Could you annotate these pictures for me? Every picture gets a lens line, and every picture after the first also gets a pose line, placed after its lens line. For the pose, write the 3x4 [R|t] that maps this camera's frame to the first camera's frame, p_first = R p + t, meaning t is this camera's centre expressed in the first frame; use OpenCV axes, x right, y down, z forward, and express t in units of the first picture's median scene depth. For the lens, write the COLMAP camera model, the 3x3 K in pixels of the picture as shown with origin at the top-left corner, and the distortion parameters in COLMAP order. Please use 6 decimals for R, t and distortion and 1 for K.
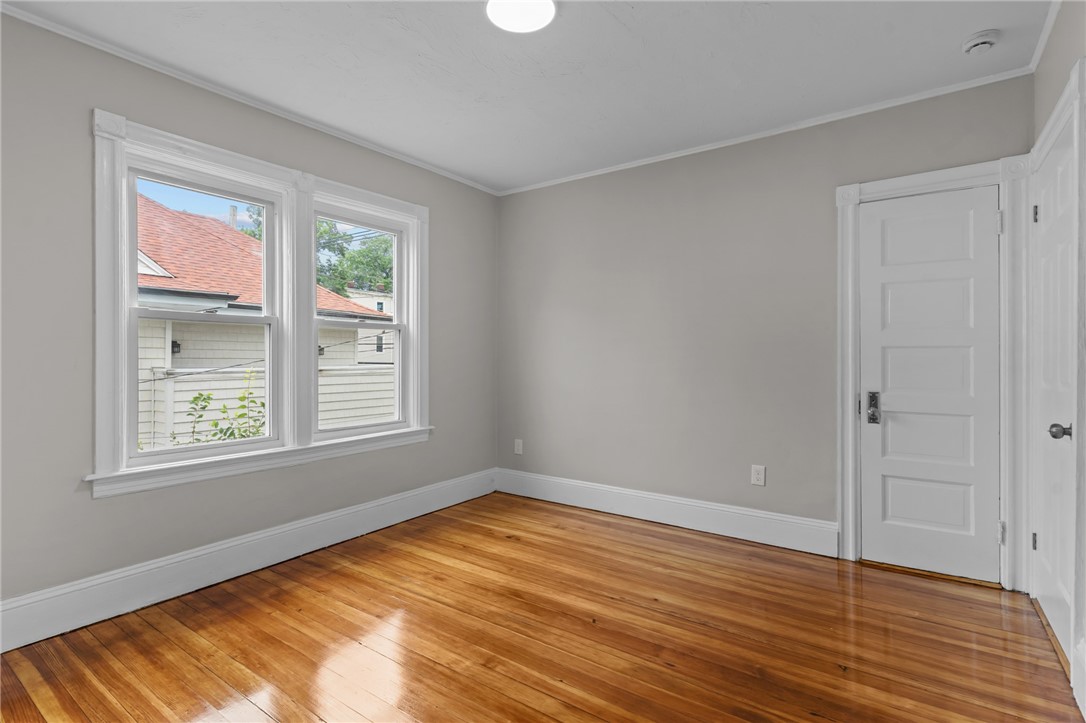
lens RADIAL K [[545.1, 0, 516.8], [0, 545.1, 361.1], [0, 0, 1]] dist [-0.001400, -0.000451]
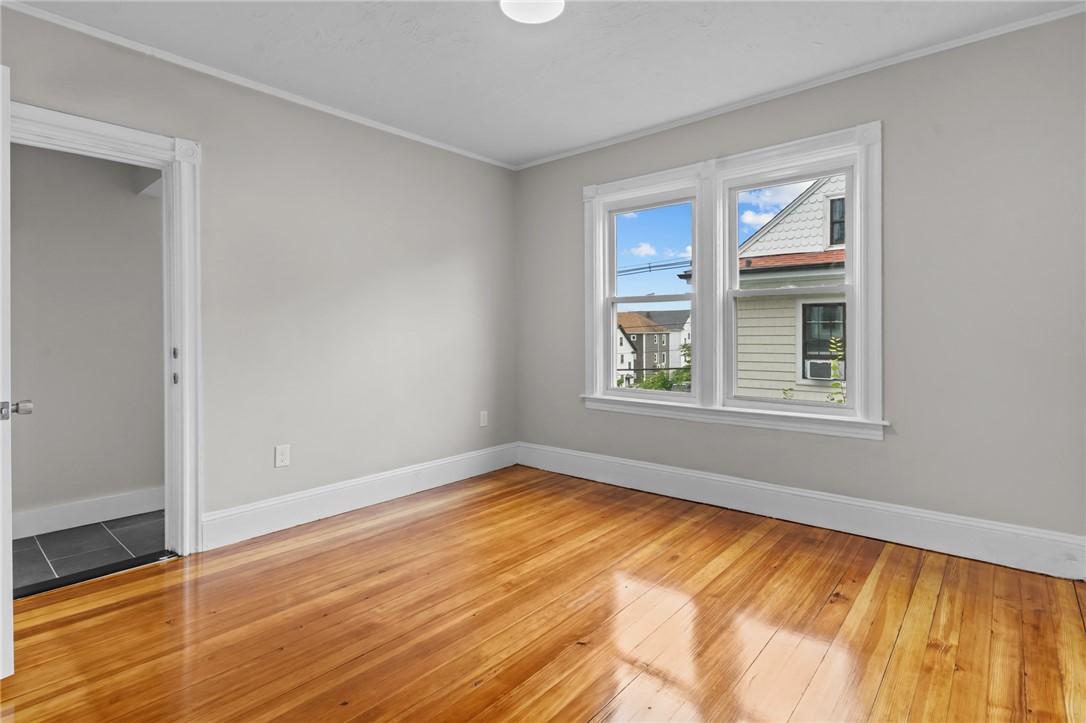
lens RADIAL K [[530.8, 0, 546.0], [0, 530.8, 329.3], [0, 0, 1]] dist [0.012347, 0.000060]
pose [[-0.061276, 0.003448, -0.998115, 0.768603], [0.001745, 0.999993, 0.003347, -0.007335], [0.998119, -0.001536, -0.061281, 0.795770]]
